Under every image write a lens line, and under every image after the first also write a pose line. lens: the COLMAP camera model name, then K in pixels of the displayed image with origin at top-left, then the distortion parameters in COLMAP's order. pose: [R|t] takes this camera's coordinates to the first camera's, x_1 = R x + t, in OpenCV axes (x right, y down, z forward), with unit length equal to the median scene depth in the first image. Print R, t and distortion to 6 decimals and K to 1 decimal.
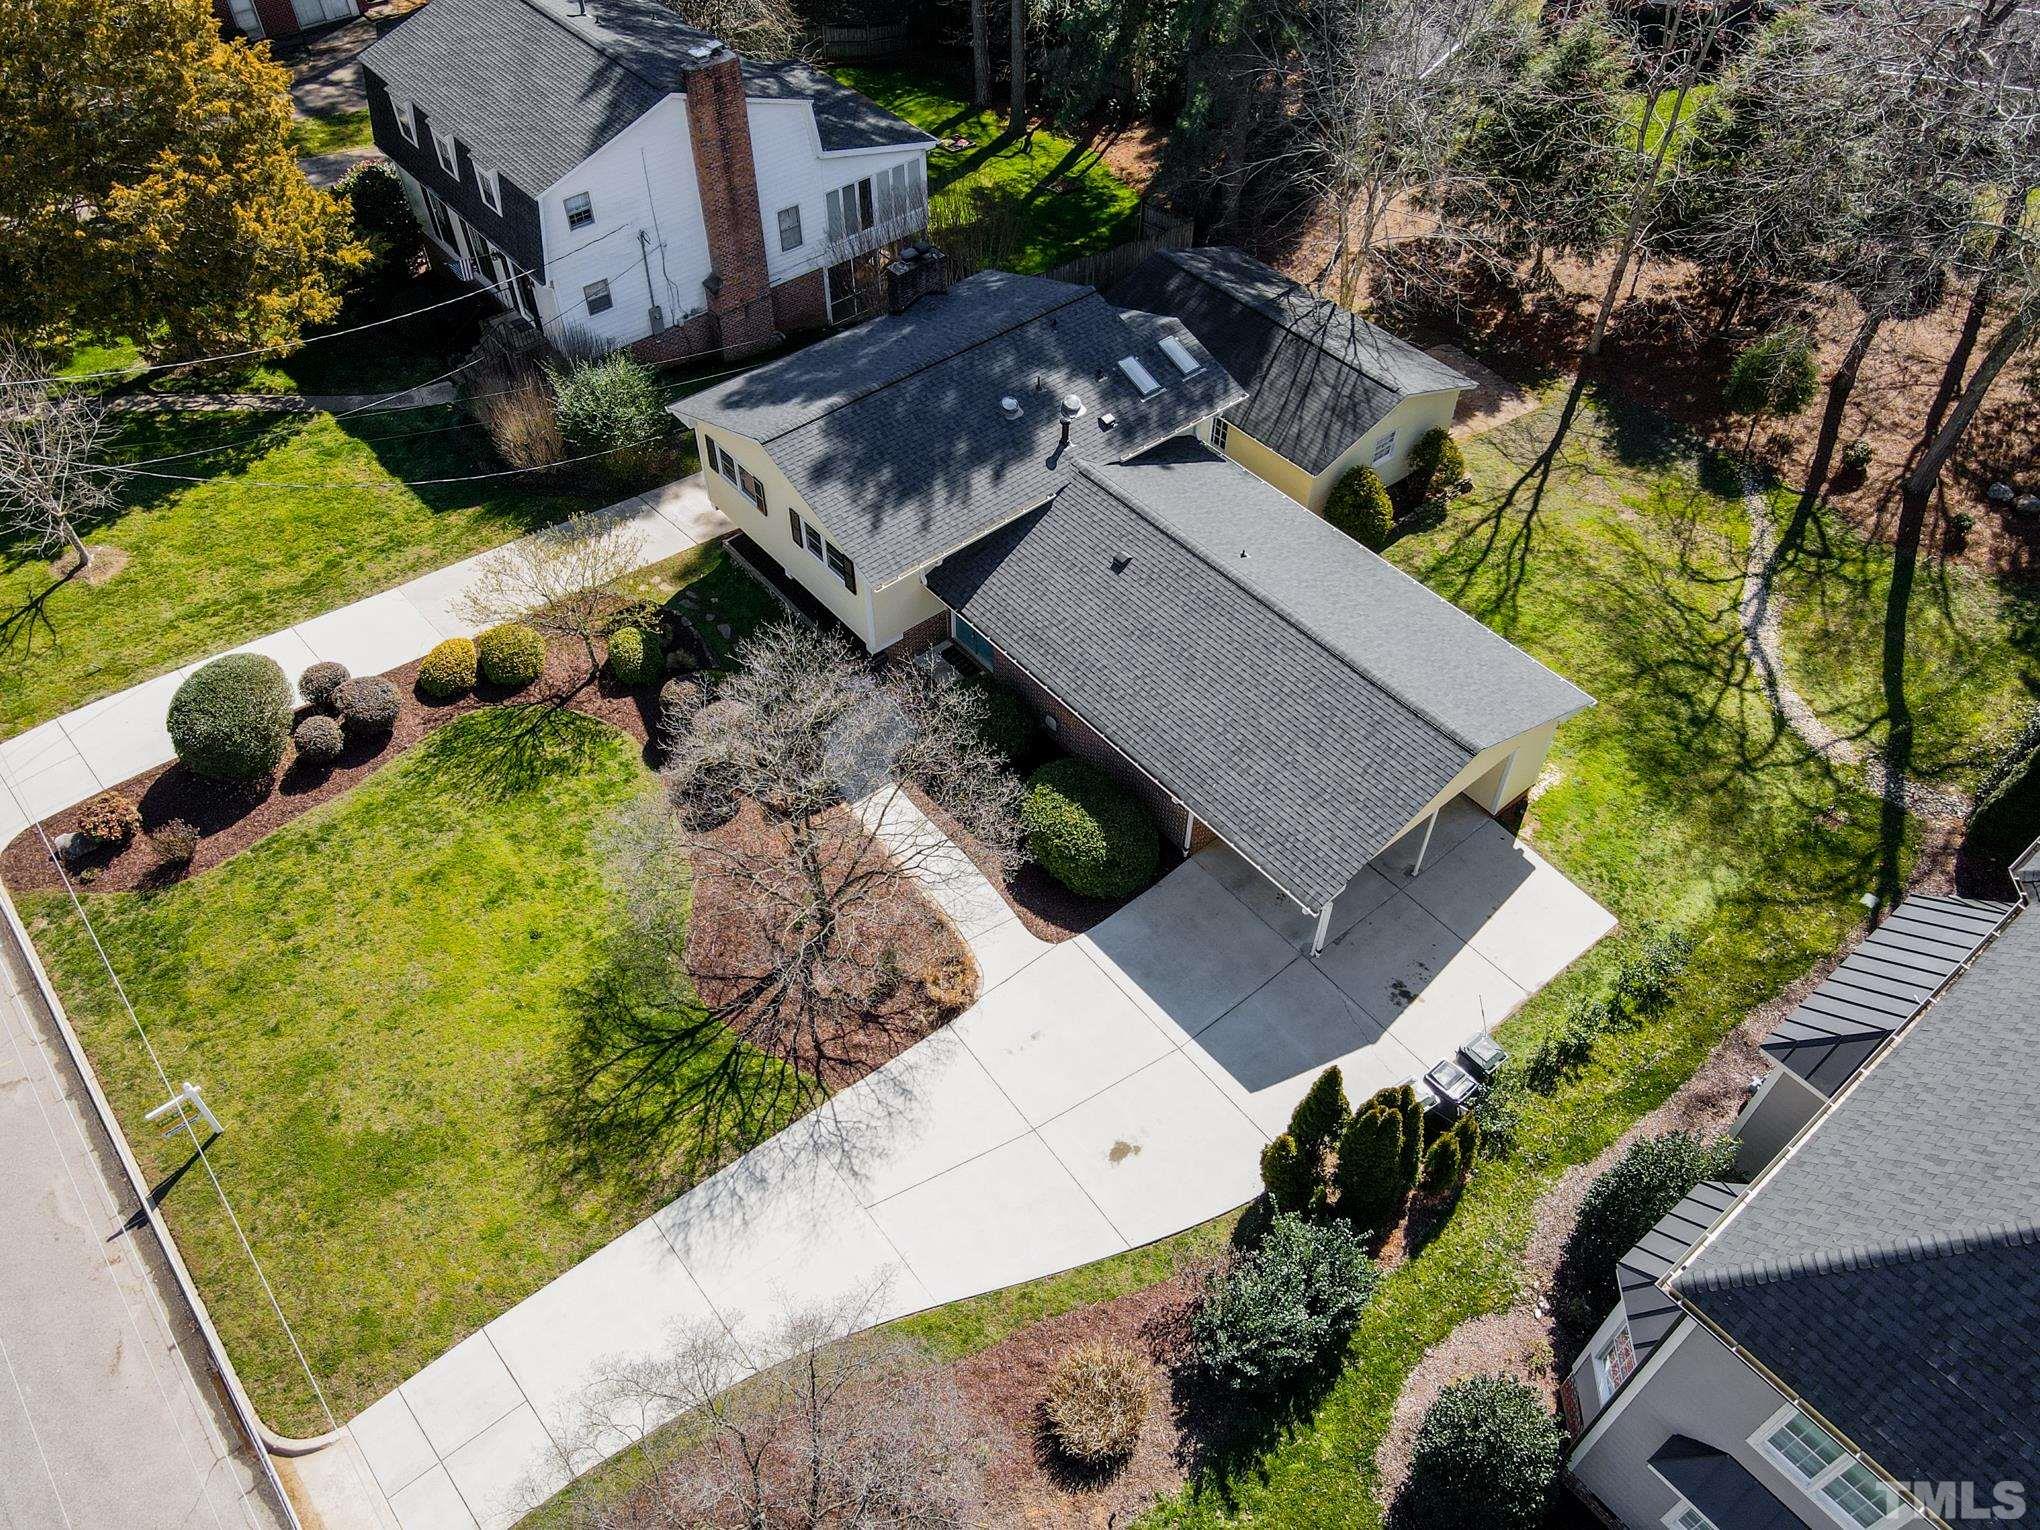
lens RADIAL K [[1506.4, 0, 1011.4], [0, 1506.4, 763.5], [0, 0, 1]] dist [-0.026287, 0.078784]
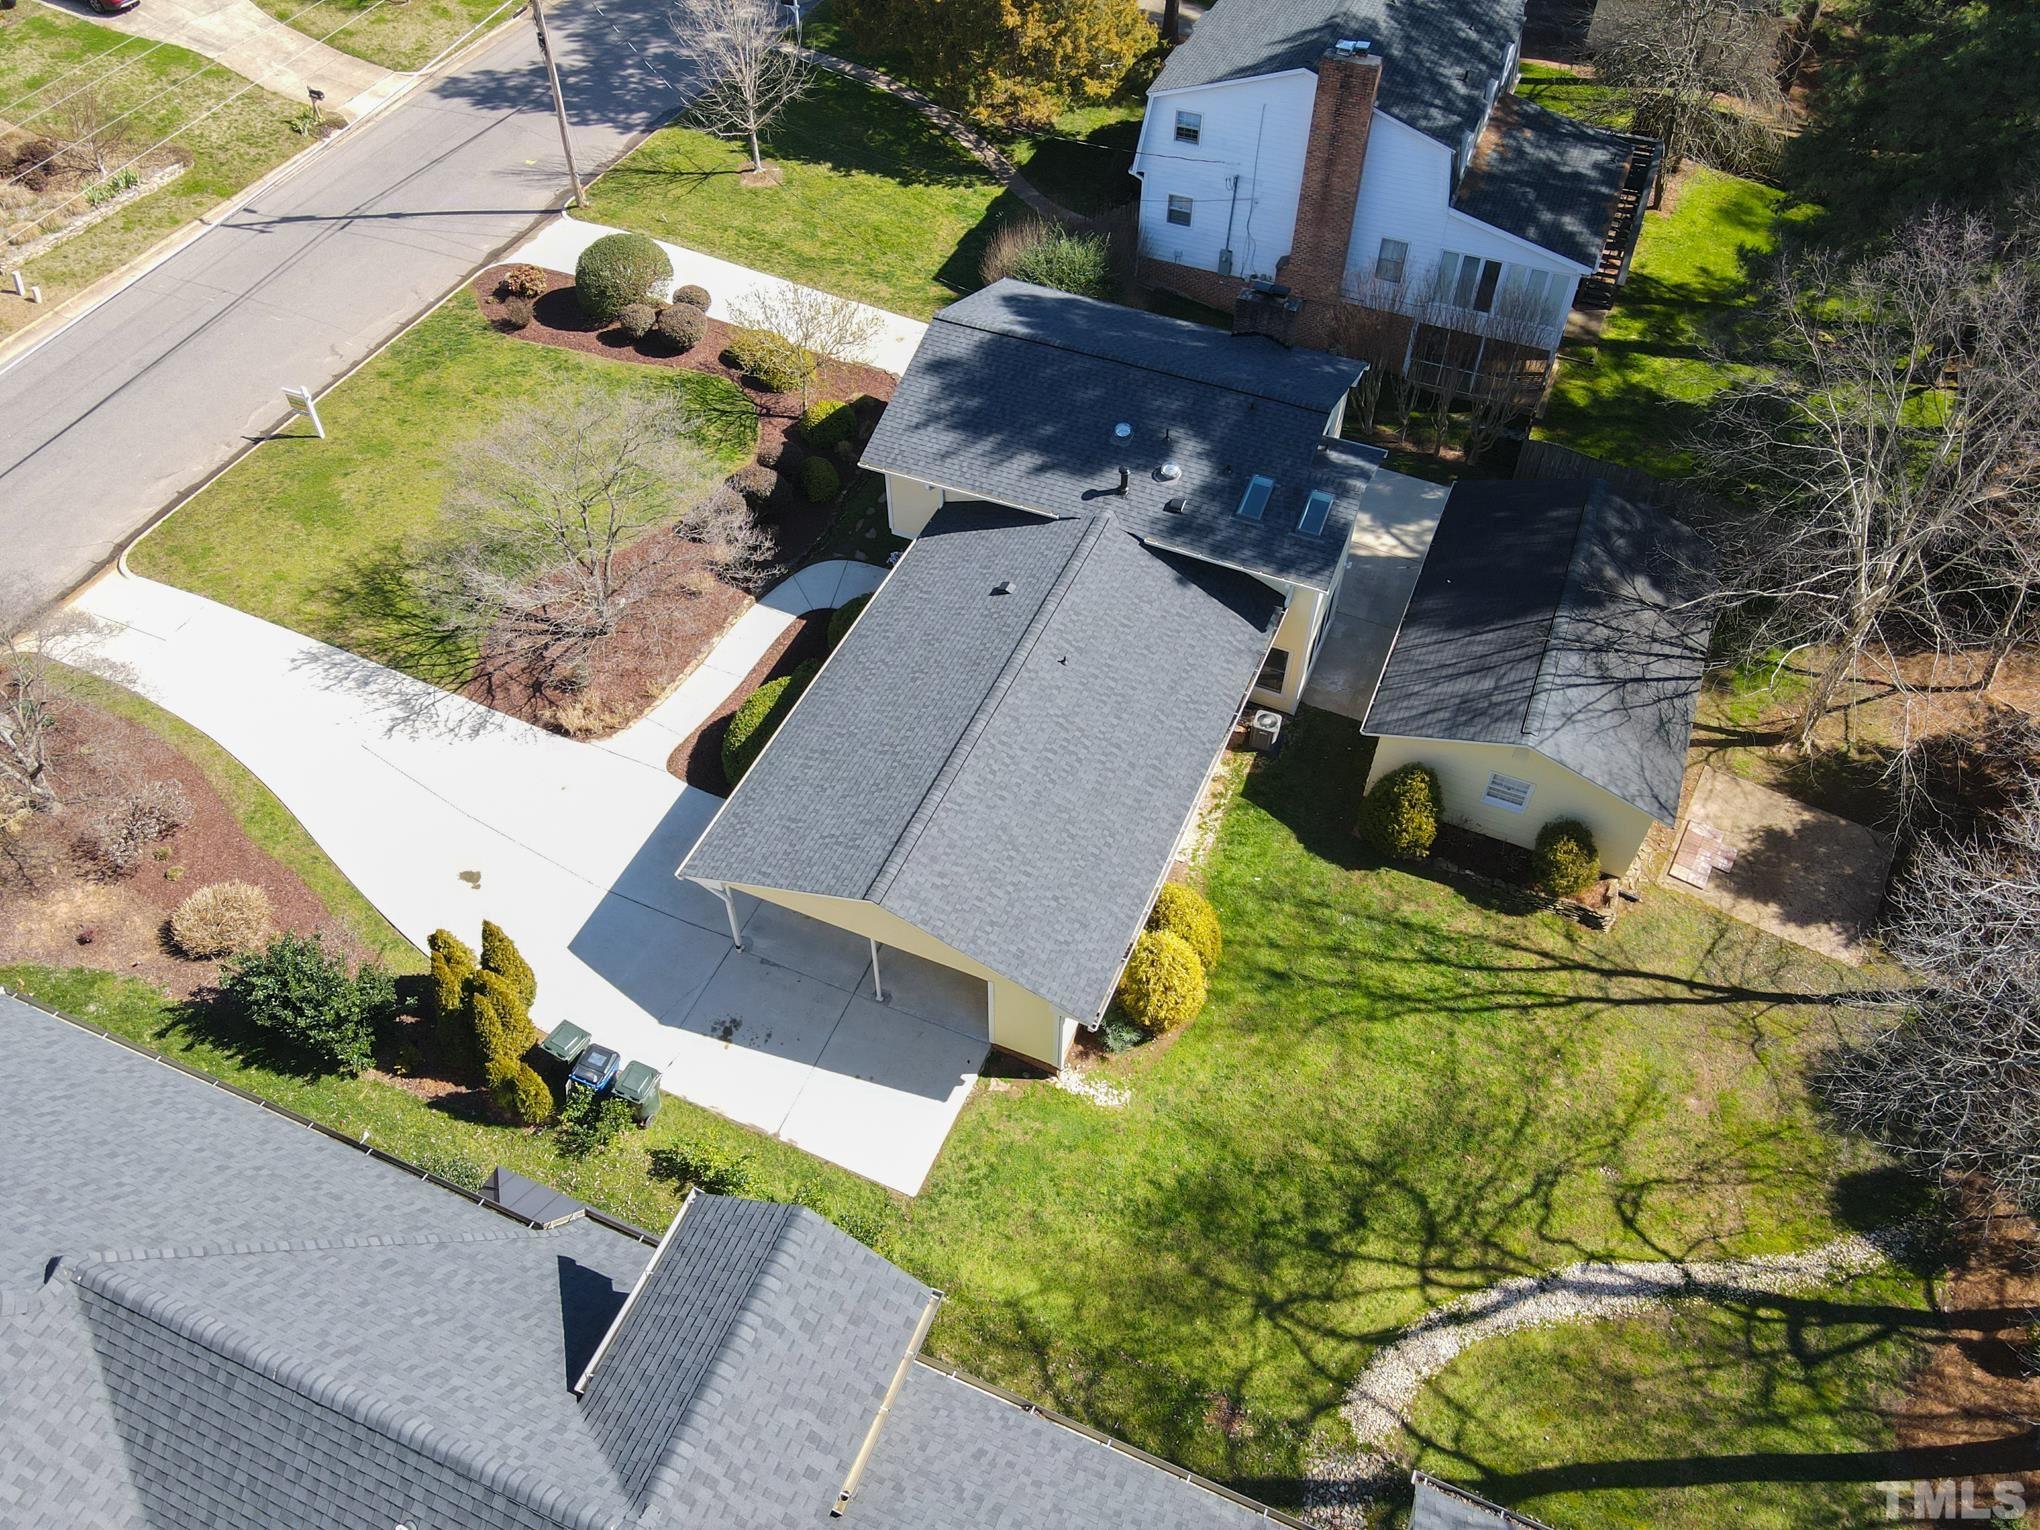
lens RADIAL K [[1498.9, 0, 1011.5], [0, 1498.9, 766.8], [0, 0, 1]] dist [-0.005699, 0.032969]
pose [[0.455057, 0.671794, -0.584479, 0.662788], [-0.662717, 0.693908, 0.281600, -0.303859], [0.594752, 0.259200, 0.760977, 0.259651]]
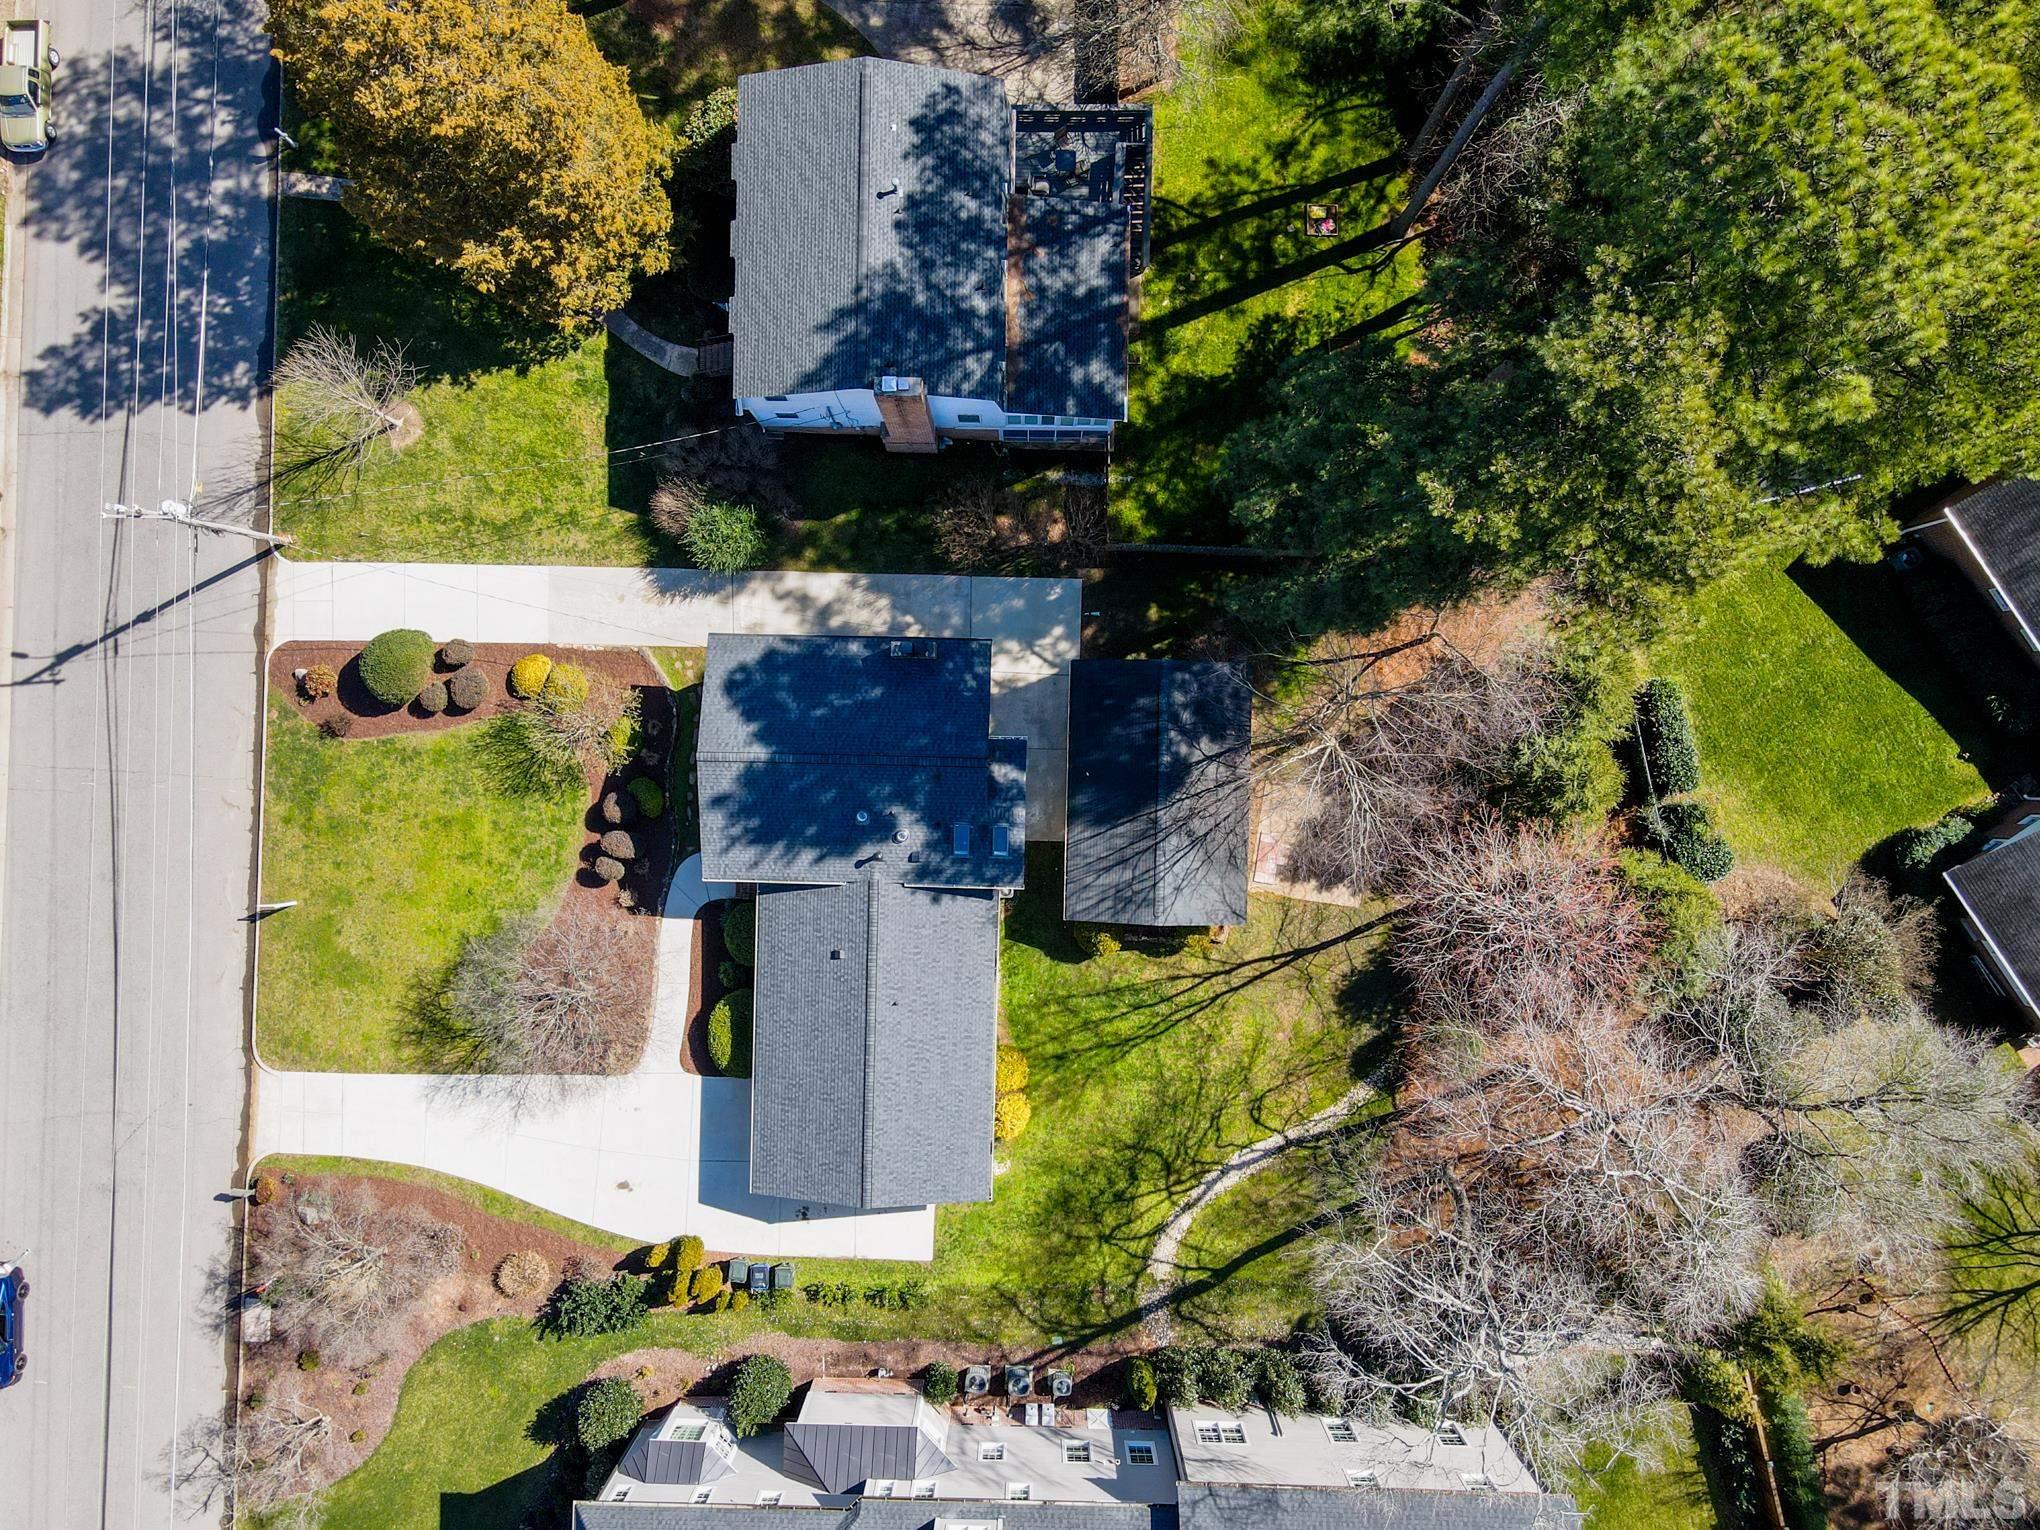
lens RADIAL K [[1506.4, 0, 1011.4], [0, 1506.4, 763.5], [0, 0, 1]] dist [-0.026287, 0.078784]
pose [[0.754548, 0.656132, -0.012183, 0.089188], [-0.479747, 0.564183, 0.671968, -1.287419], [0.447773, -0.501187, 0.740480, 0.000416]]
